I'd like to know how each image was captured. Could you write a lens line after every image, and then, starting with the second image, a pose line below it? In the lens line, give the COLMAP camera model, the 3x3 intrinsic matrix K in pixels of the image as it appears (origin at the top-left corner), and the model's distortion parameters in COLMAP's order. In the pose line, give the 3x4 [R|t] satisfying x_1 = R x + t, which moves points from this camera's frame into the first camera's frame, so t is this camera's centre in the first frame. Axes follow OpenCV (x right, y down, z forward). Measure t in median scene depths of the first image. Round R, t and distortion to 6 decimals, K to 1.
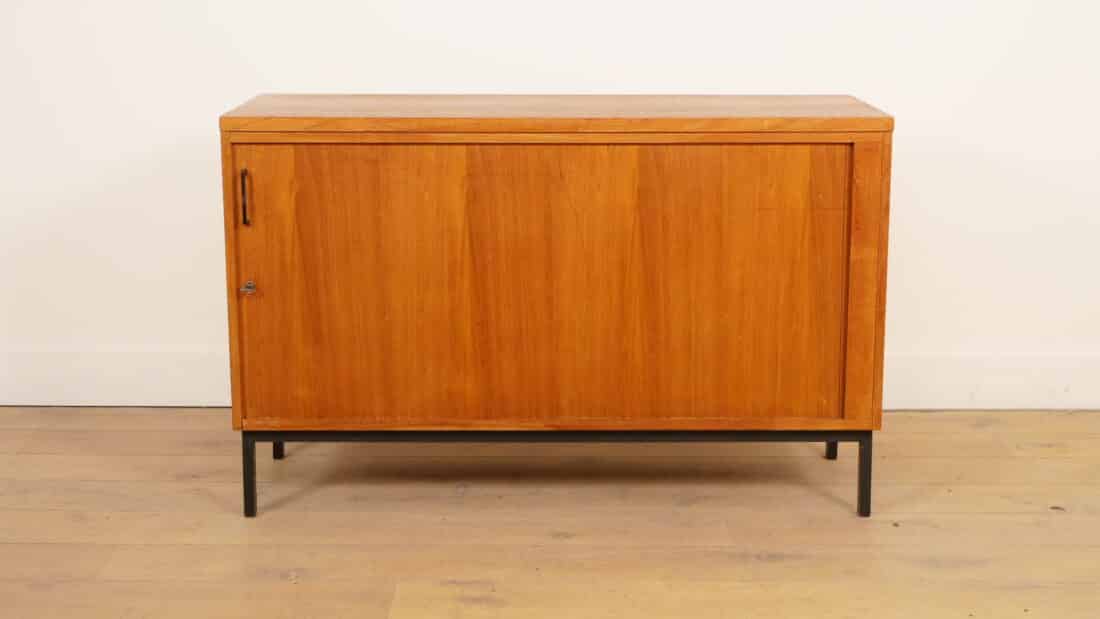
lens RADIAL K [[1760.7, 0, 550.0], [0, 1760.7, 309.5], [0, 0, 1]] dist [0.010369, -0.011712]
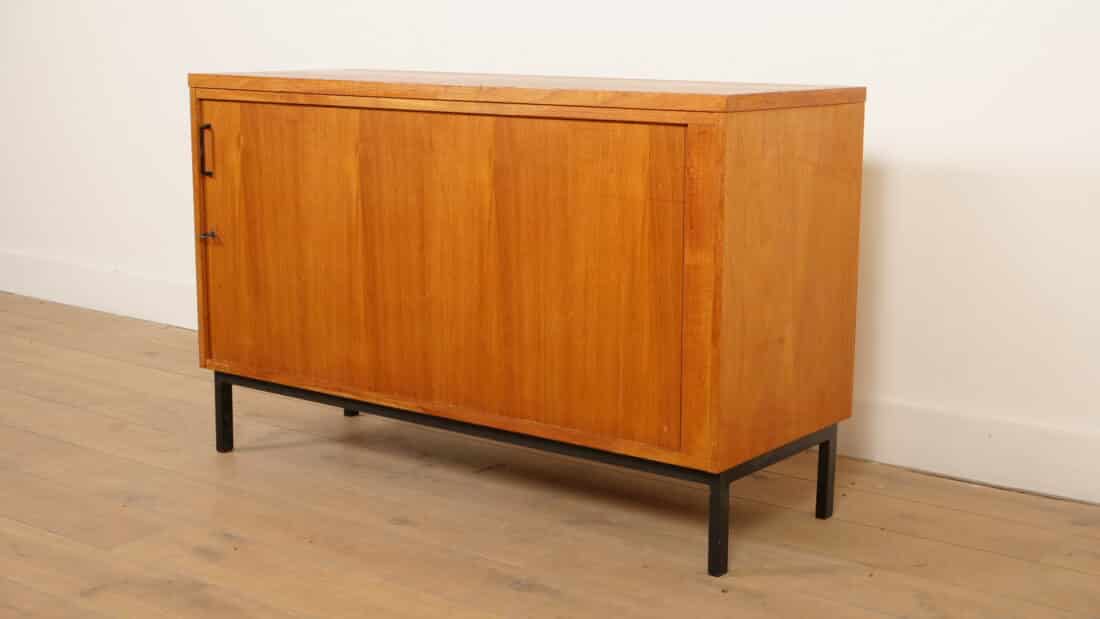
lens RADIAL K [[1559.3, 0, 550.0], [0, 1559.3, 309.5], [0, 0, 1]] dist [0.001638, -0.011383]
pose [[0.795394, 0.114954, -0.595092, 0.564958], [-0.133204, 0.990998, 0.013392, -0.007951], [0.591275, 0.068617, 0.803546, 0.362850]]
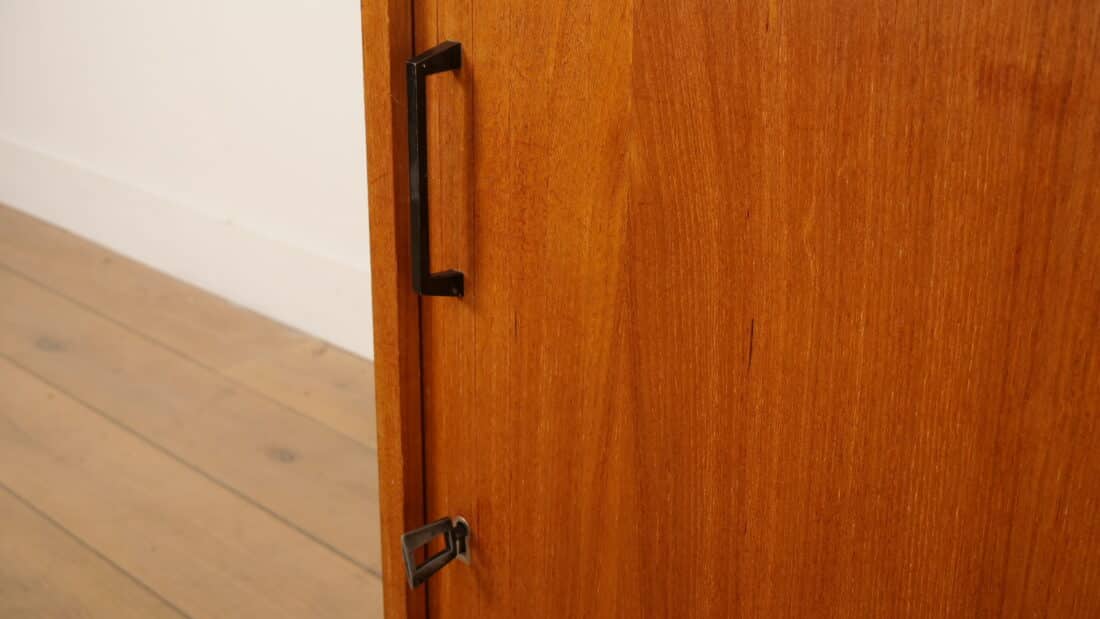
lens RADIAL K [[1408.6, 0, 550.0], [0, 1408.6, 309.5], [0, 0, 1]] dist [0.000954, 0.000068]
pose [[0.723568, 0.252449, -0.642432, -0.047825], [-0.154366, 0.966328, 0.205865, -0.084485], [0.672770, -0.049788, 0.738174, 0.872447]]
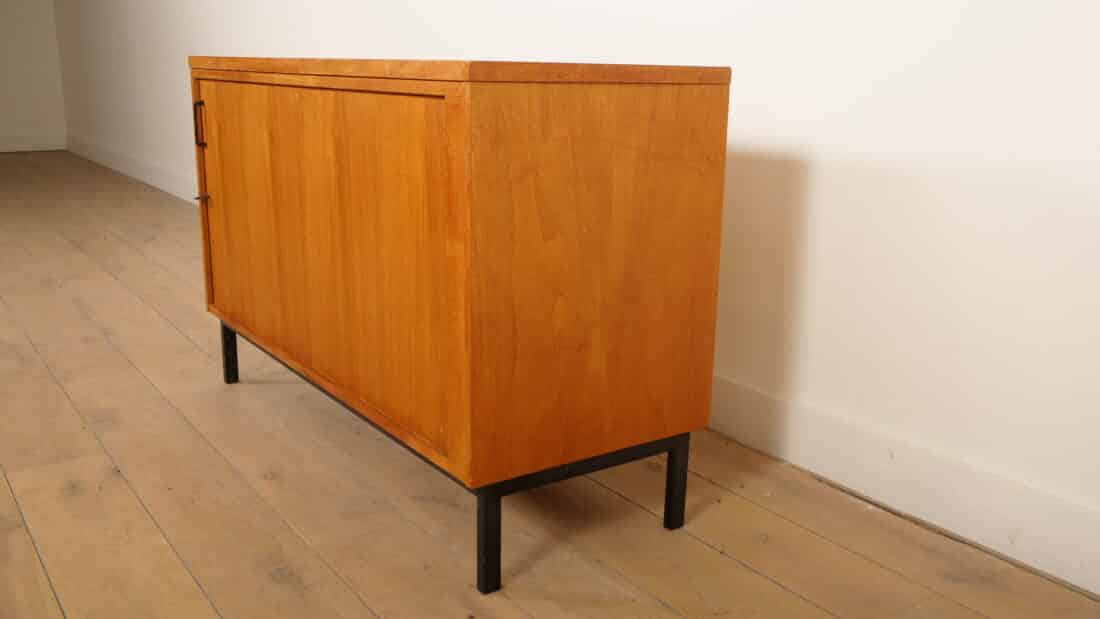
lens RADIAL K [[987.2, 0, 550.0], [0, 987.2, 309.5], [0, 0, 1]] dist [-0.000289, 0.001530]
pose [[0.577678, 0.206976, -0.789588, 0.534265], [-0.187888, 0.975061, 0.118132, -0.063683], [0.794346, 0.080112, 0.602160, 0.780925]]
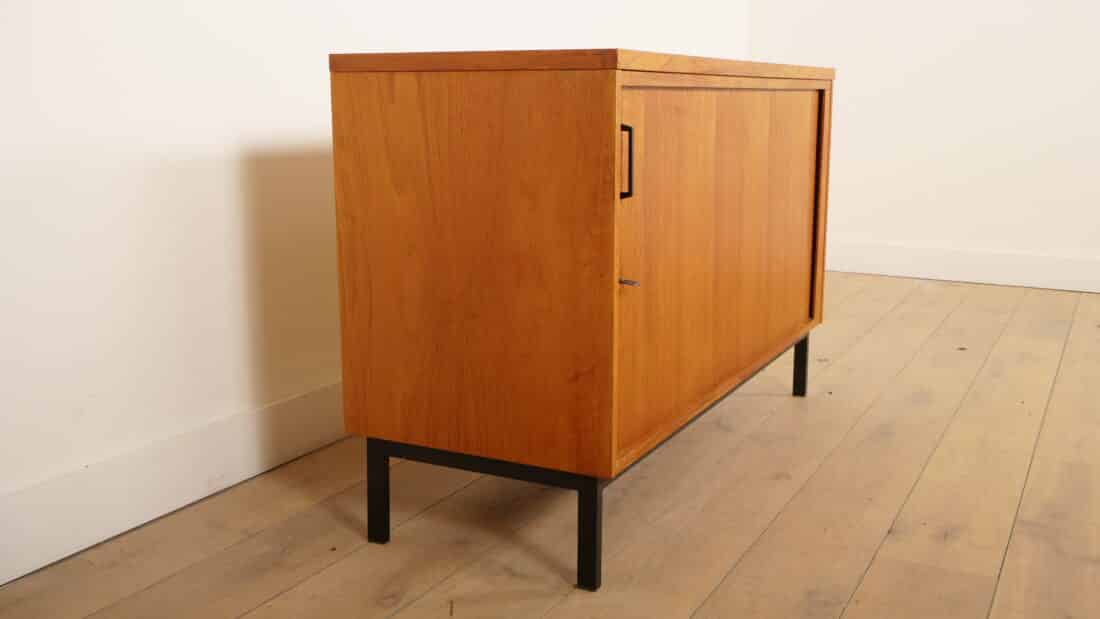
lens RADIAL K [[1115.9, 0, 550.0], [0, 1115.9, 309.5], [0, 0, 1]] dist [-0.009145, -0.005710]
pose [[0.458898, -0.169820, 0.872109, -0.603431], [0.184788, 0.978342, 0.093273, -0.051582], [-0.869061, 0.118352, 0.480340, 0.800221]]
